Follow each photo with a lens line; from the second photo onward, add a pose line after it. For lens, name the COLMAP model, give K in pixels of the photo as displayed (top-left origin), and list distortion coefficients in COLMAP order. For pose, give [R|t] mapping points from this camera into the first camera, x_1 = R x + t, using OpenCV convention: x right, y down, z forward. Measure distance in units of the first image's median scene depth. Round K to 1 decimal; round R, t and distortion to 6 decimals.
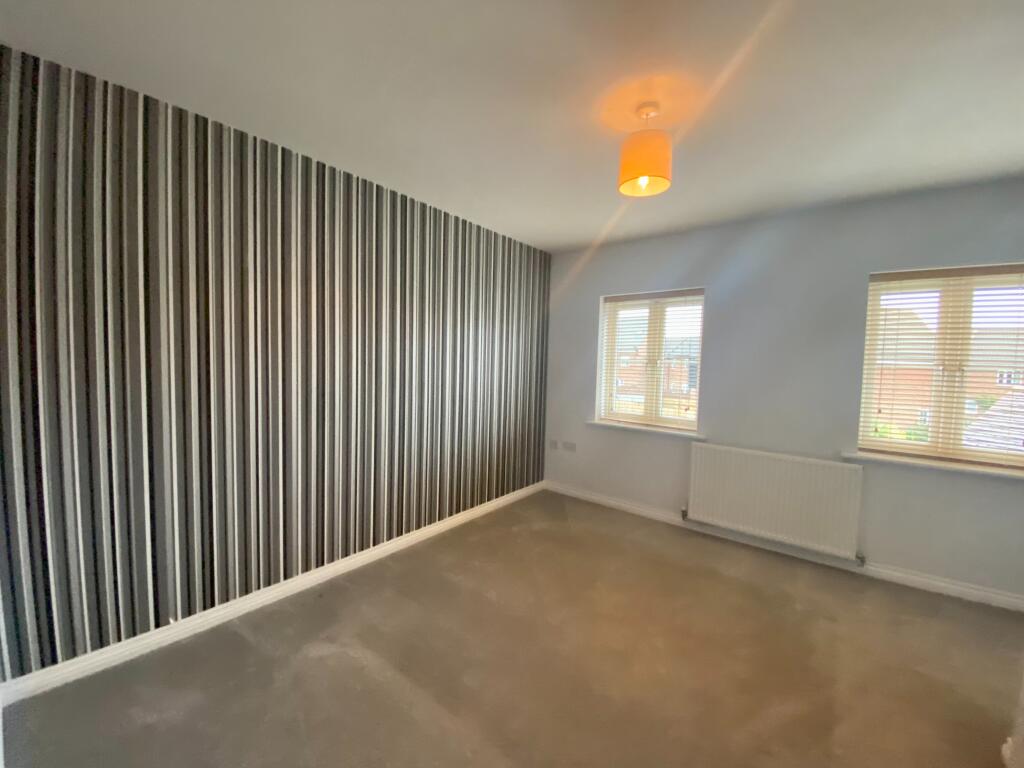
lens RADIAL K [[415.5, 0, 512.0], [0, 415.5, 384.0], [0, 0, 1]] dist [0.000174, -0.000128]
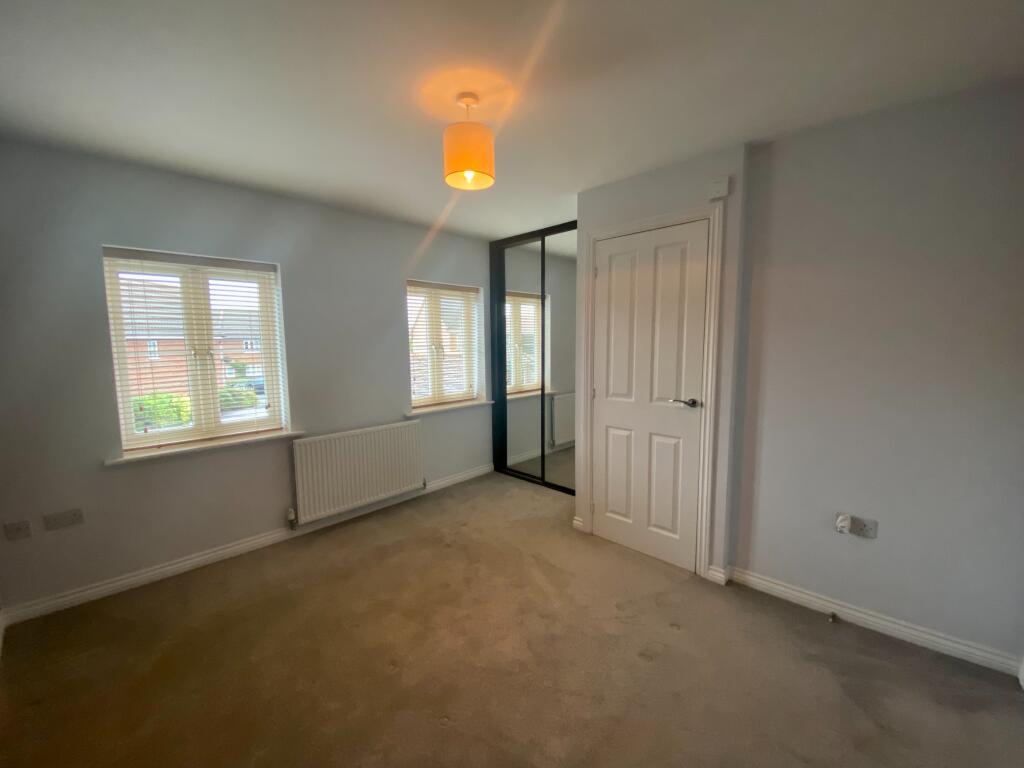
lens RADIAL K [[415.5, 0, 512.0], [0, 415.5, 384.0], [0, 0, 1]] dist [0.000174, -0.000128]
pose [[0.088094, -0.136621, 0.986699, -0.412136], [0.072977, 0.988773, 0.130392, -0.065964], [-0.993435, 0.060520, 0.097075, 0.475095]]
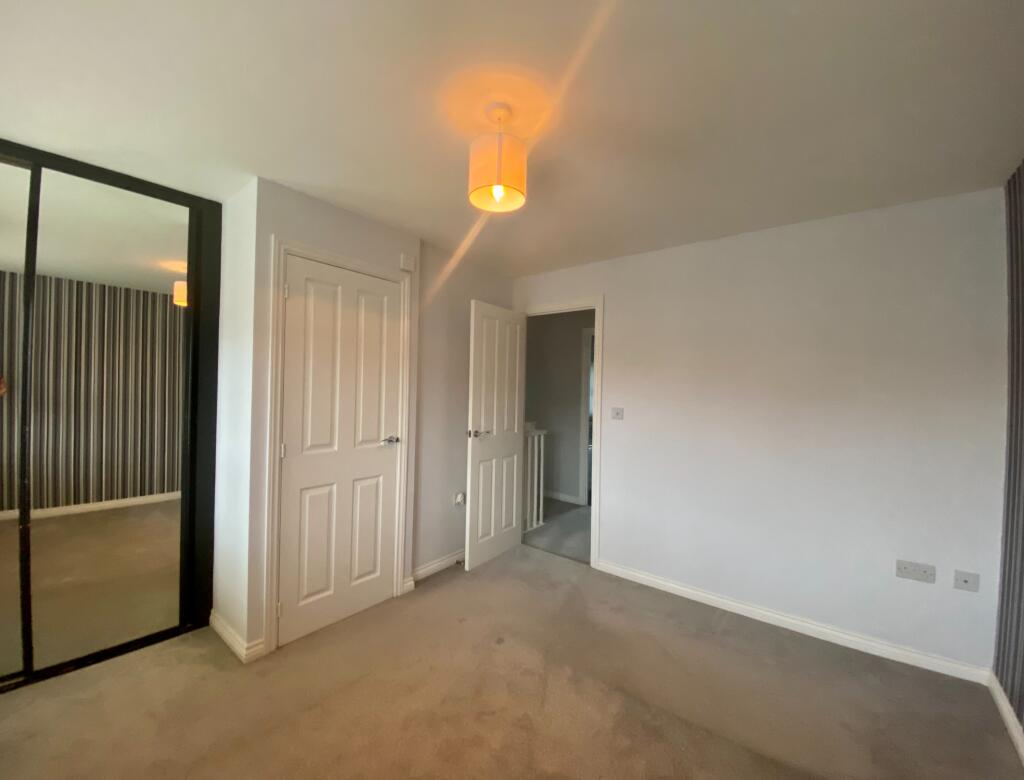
lens RADIAL K [[409.7, 0, 512.0], [0, 409.7, 390.0], [0, 0, 1]] dist [-0.000272, -0.010833]
pose [[-0.998928, -0.044880, -0.011321, 0.158738], [-0.045464, 0.997279, 0.058029, -0.069282], [0.008685, 0.058482, -0.998251, 1.077270]]
